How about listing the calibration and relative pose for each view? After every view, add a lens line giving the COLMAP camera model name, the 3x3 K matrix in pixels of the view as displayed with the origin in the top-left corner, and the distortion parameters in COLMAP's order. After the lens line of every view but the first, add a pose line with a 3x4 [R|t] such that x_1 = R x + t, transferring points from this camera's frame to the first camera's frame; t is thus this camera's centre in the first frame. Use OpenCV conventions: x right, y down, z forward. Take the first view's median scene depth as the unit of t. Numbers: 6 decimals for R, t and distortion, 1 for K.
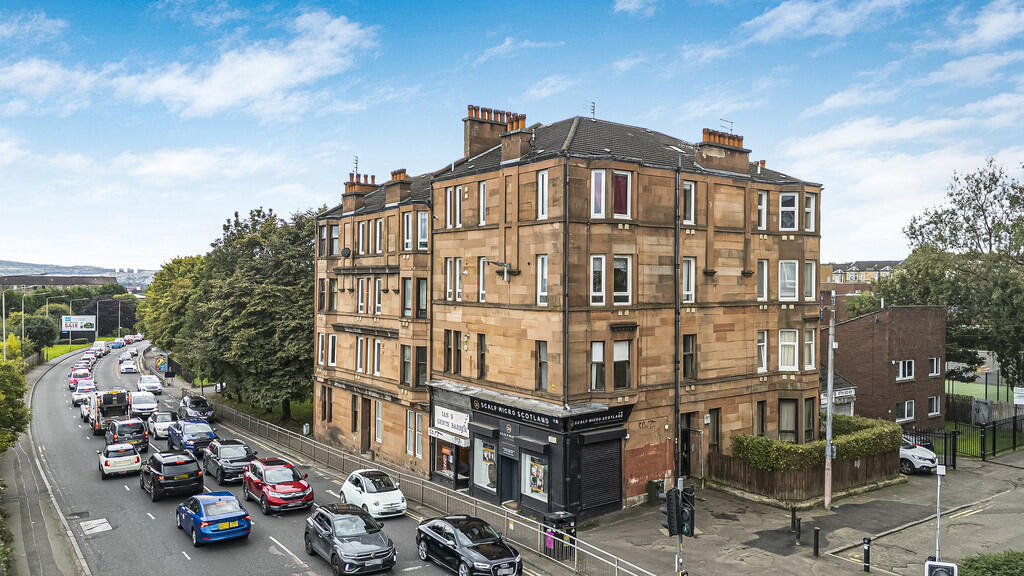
lens RADIAL K [[740.7, 0, 512.0], [0, 740.7, 288.0], [0, 0, 1]] dist [0.095628, -0.108988]
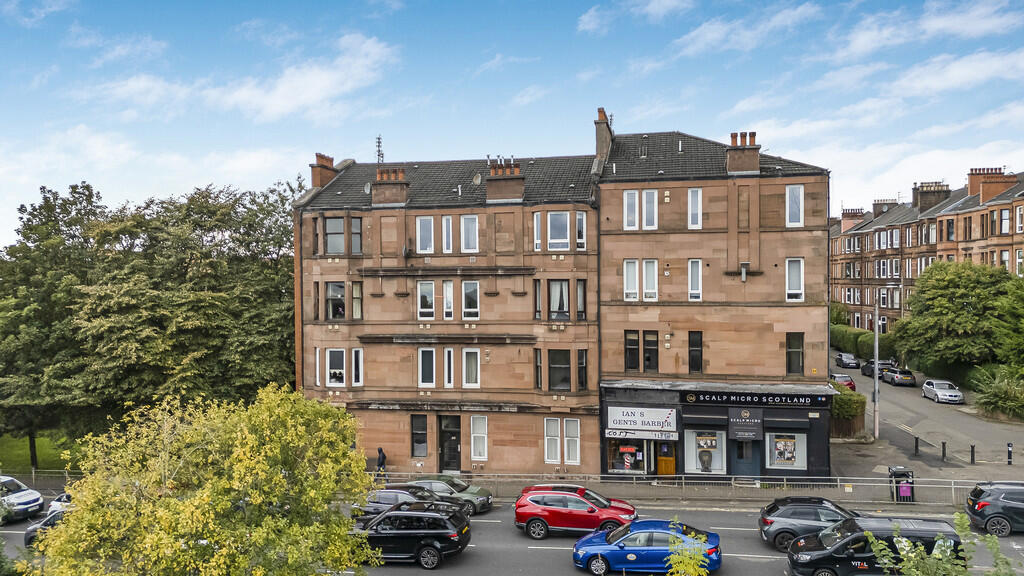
lens RADIAL K [[740.7, 0, 512.0], [0, 740.7, 288.0], [0, 0, 1]] dist [0.095628, -0.108988]
pose [[0.749936, -0.025833, 0.661005, -0.930439], [0.019539, 0.999666, 0.016902, -0.022776], [-0.661221, 0.000240, 0.750191, 0.365133]]
